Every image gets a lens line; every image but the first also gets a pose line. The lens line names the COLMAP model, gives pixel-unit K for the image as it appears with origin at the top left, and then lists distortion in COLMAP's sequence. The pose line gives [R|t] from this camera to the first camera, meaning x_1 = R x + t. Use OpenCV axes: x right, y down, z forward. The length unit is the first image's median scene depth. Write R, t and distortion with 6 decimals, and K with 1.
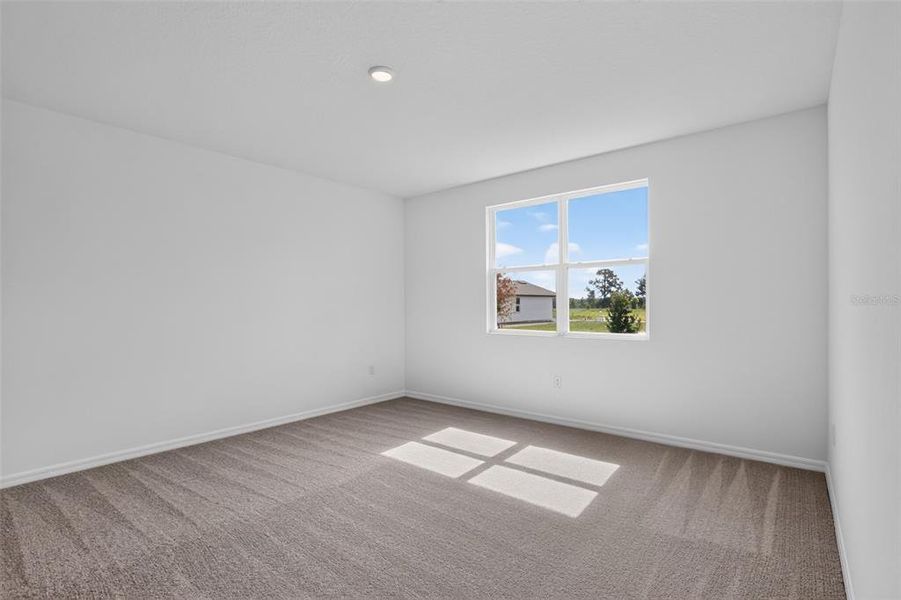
lens RADIAL K [[415.8, 0, 448.6], [0, 415.8, 300.5], [0, 0, 1]] dist [-0.002232, 0.000006]
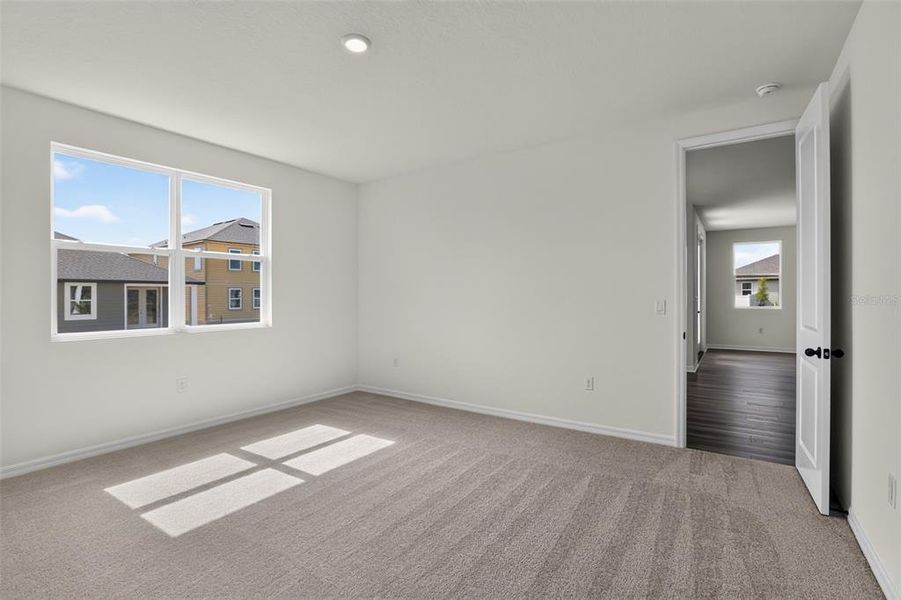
lens RADIAL K [[415.8, 0, 448.6], [0, 415.8, 300.5], [0, 0, 1]] dist [-0.002232, 0.000006]
pose [[-0.065416, -0.006470, 0.997837, -0.829578], [-0.006983, 0.999957, 0.006026, 0.010274], [-0.997834, -0.006573, -0.065459, 0.650951]]
